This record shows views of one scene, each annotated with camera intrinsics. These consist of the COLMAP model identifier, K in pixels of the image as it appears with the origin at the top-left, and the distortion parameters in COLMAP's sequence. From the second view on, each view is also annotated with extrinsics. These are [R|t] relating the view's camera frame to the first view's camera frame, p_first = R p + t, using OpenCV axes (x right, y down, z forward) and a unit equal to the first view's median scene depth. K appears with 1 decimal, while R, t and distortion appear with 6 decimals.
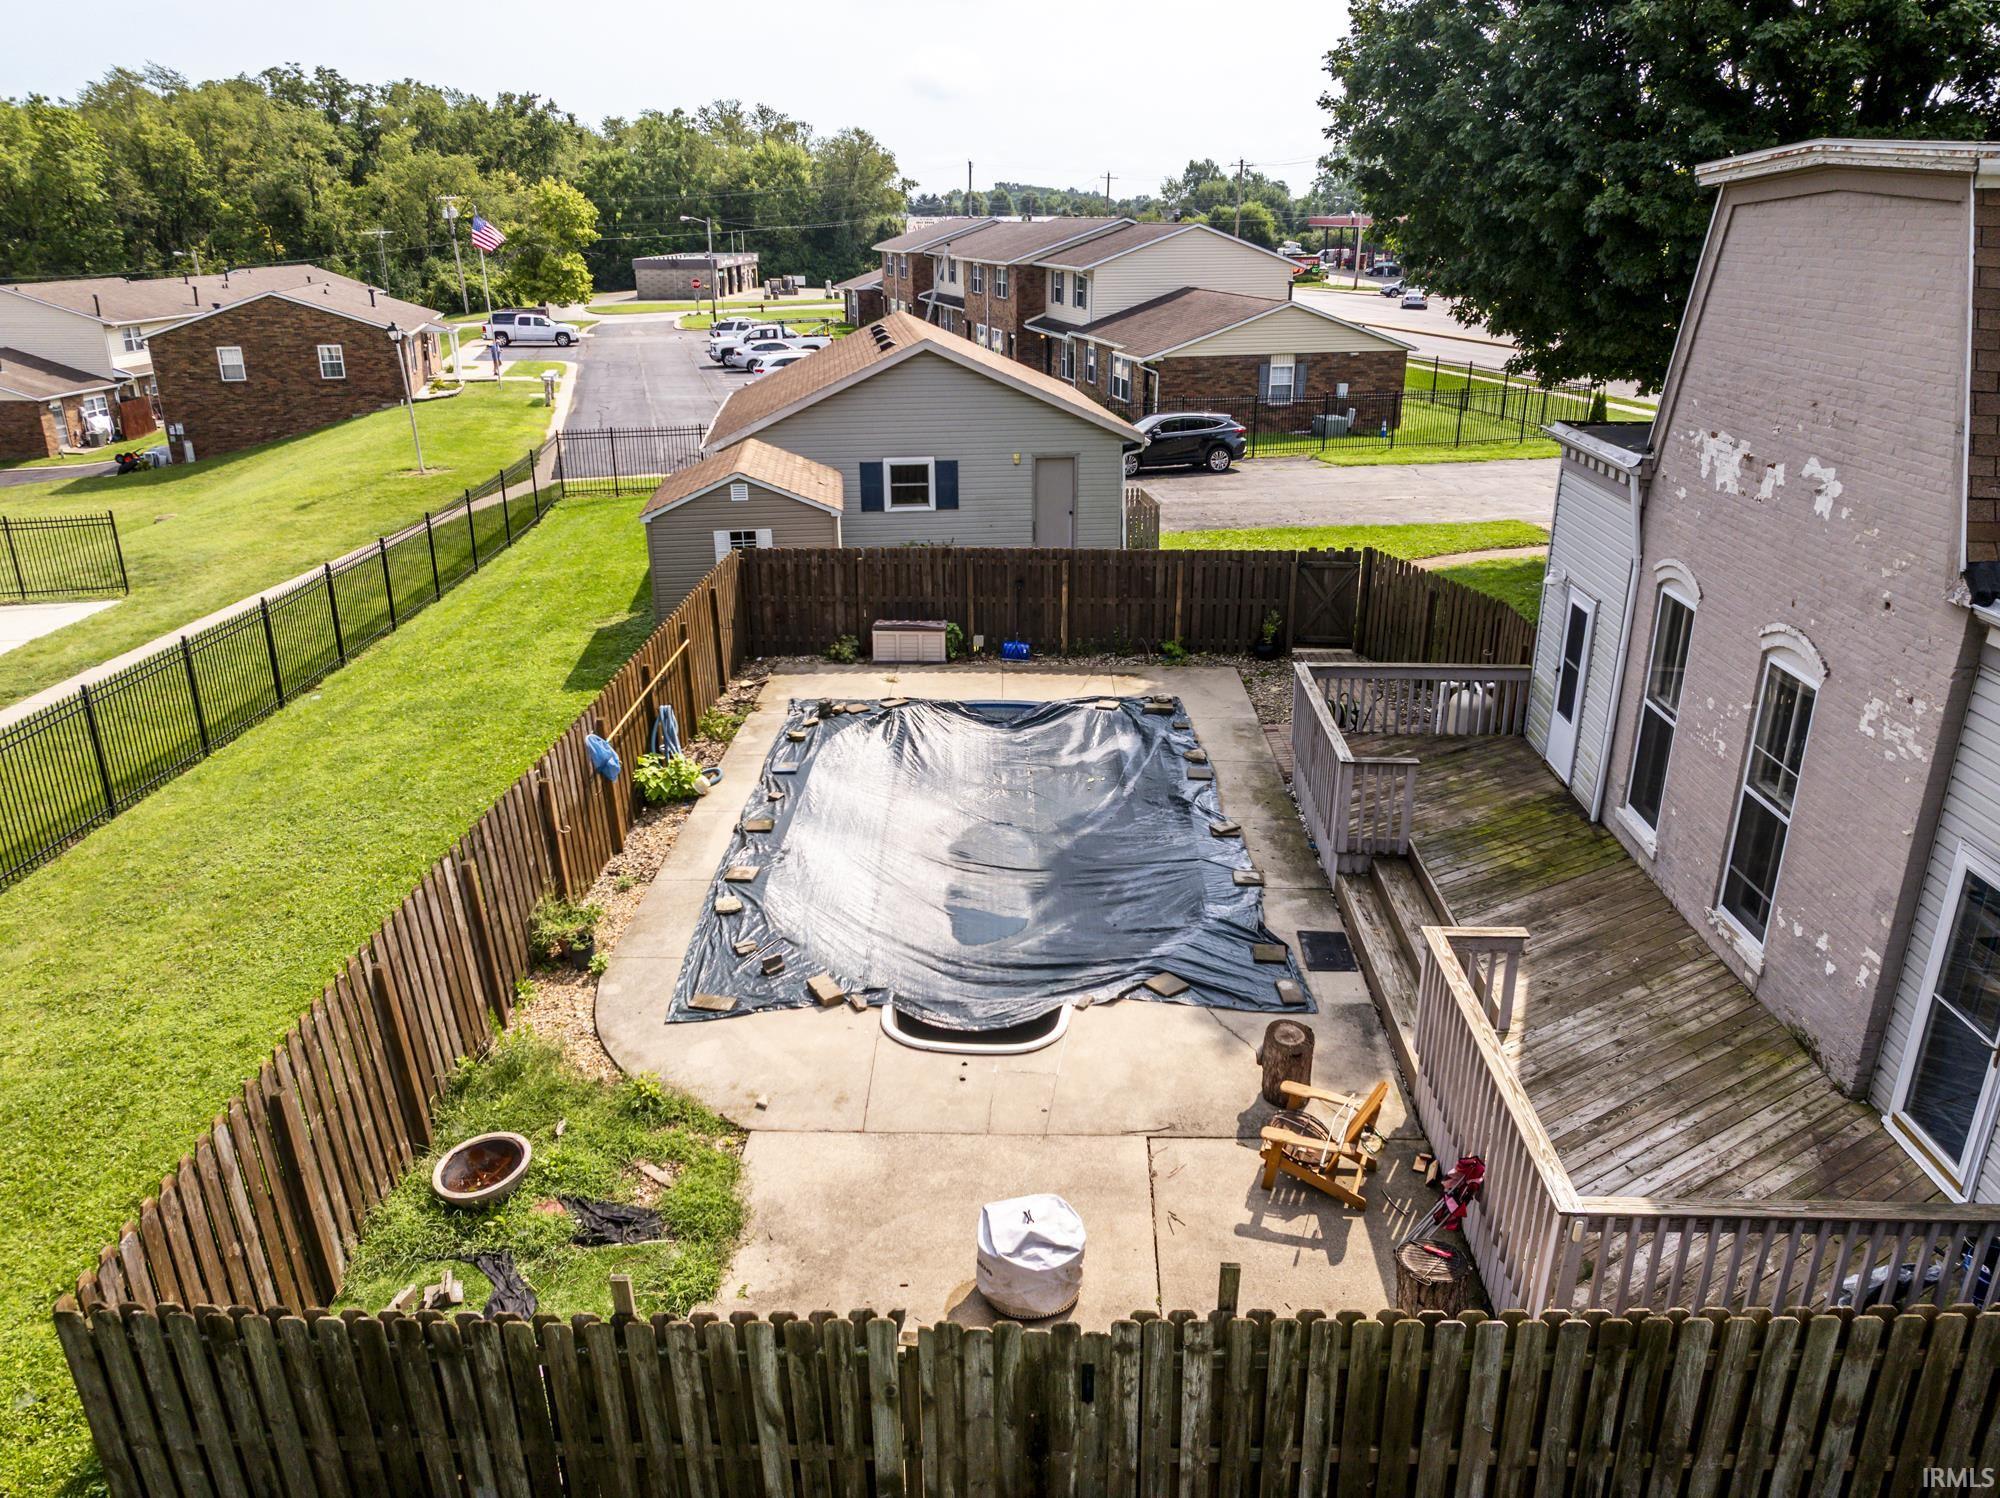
lens RADIAL K [[1403.8, 0, 1000.0], [0, 1403.8, 749.0], [0, 0, 1]] dist [-0.024444, 0.006318]
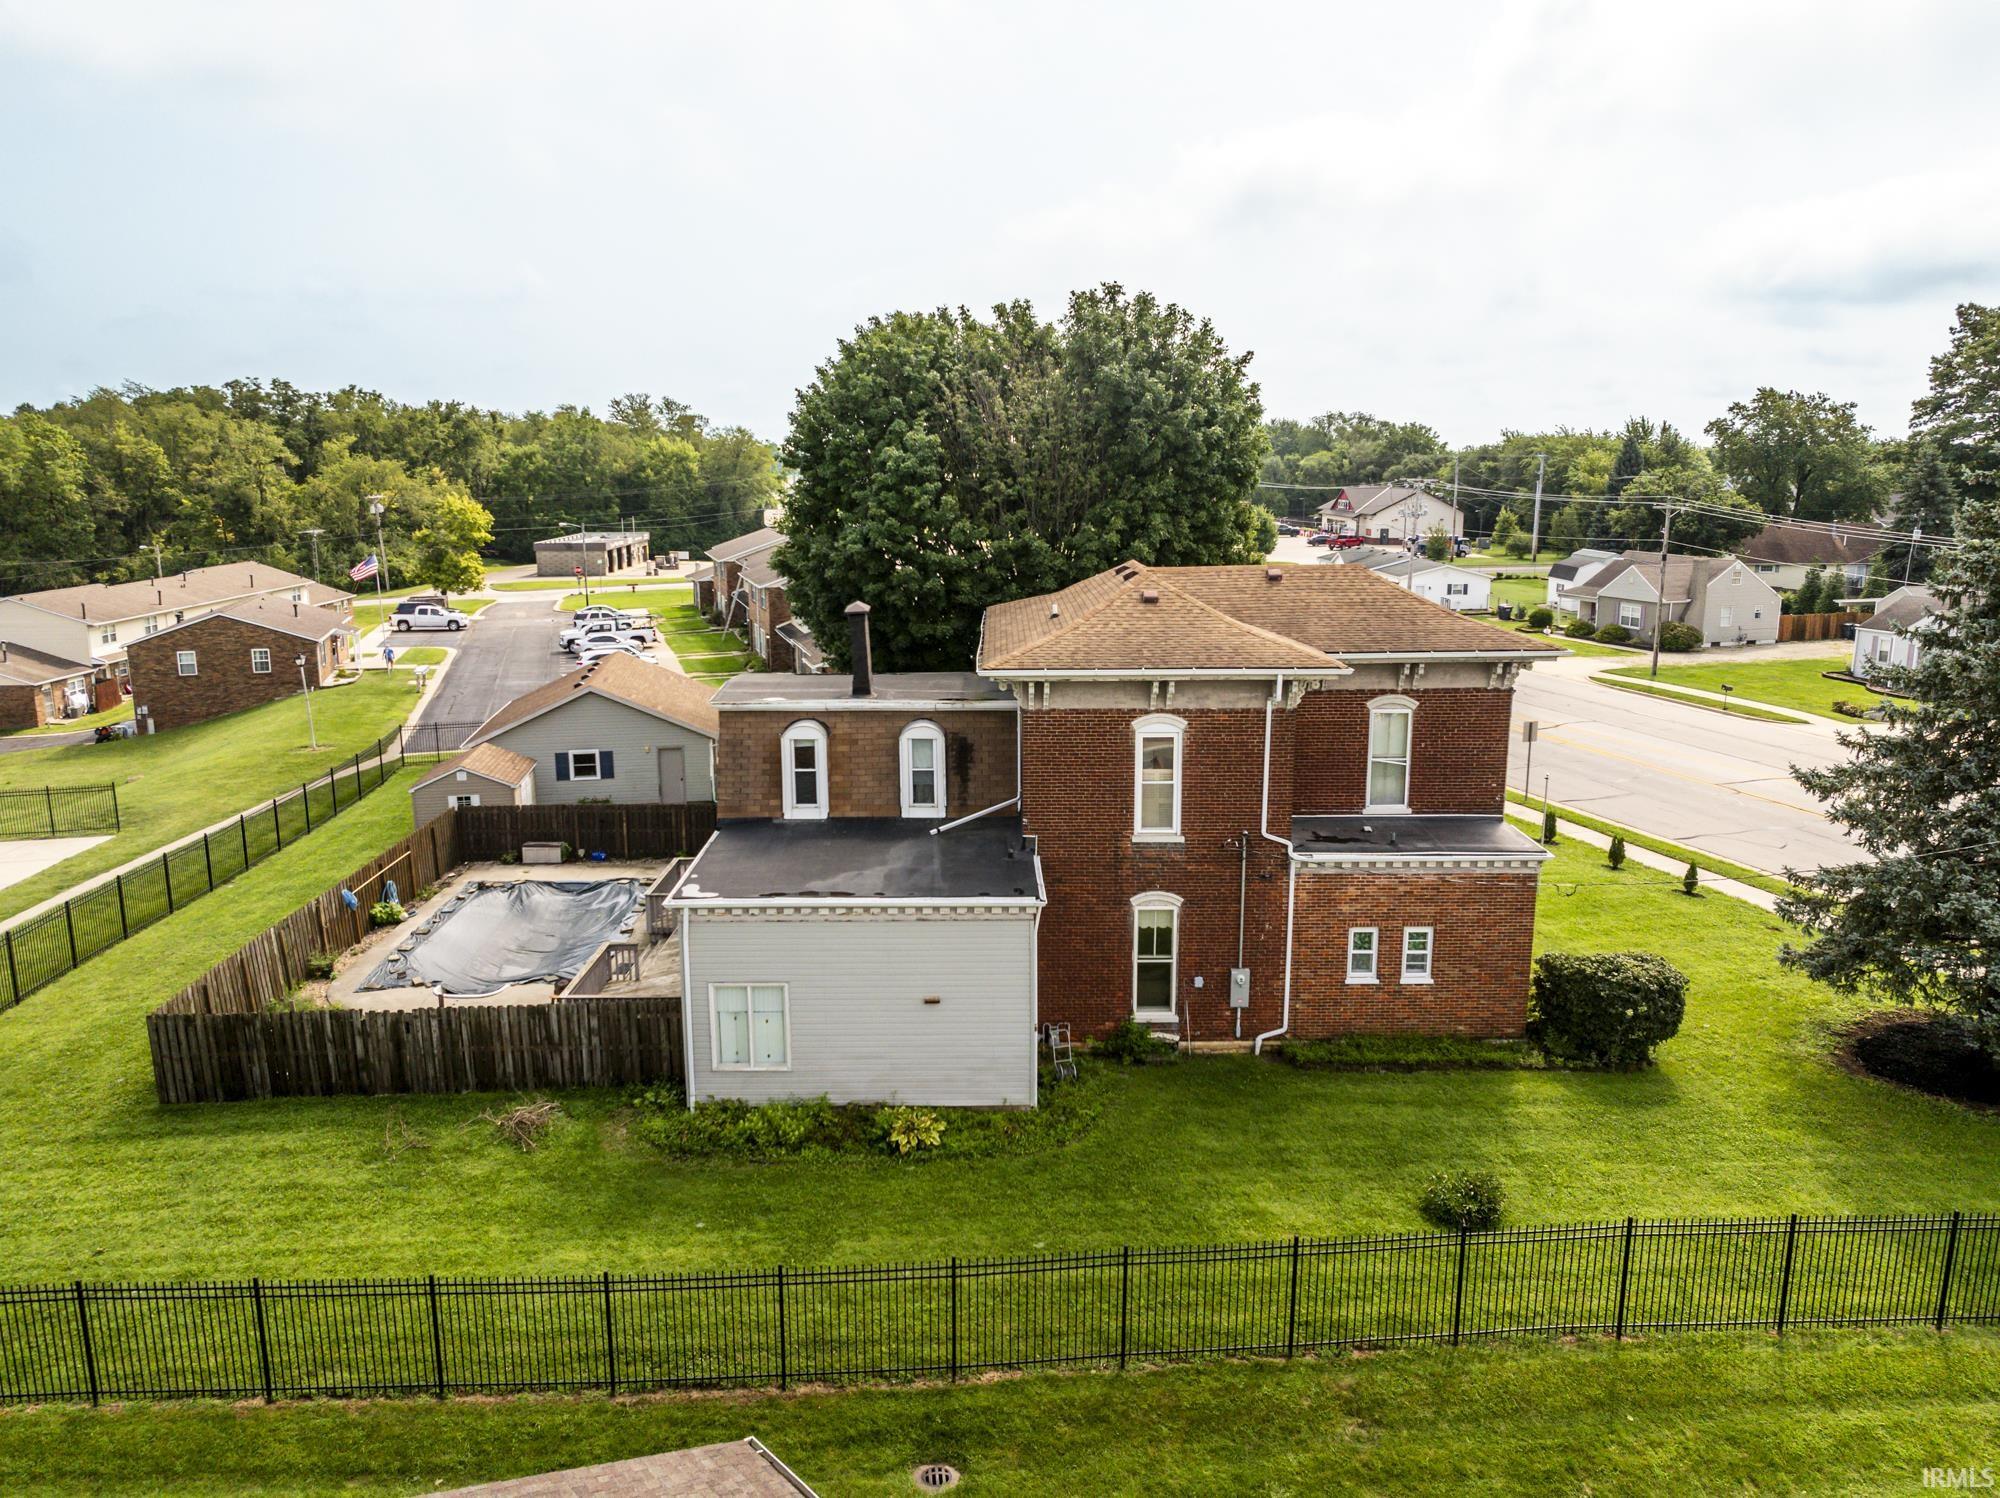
lens RADIAL K [[1403.8, 0, 1000.0], [0, 1403.8, 749.0], [0, 0, 1]] dist [-0.024444, 0.006318]
pose [[0.999036, -0.010722, 0.042572, 0.157259], [0.017356, 0.987181, -0.158660, 0.032364], [-0.040326, 0.159246, 0.986415, -0.310374]]
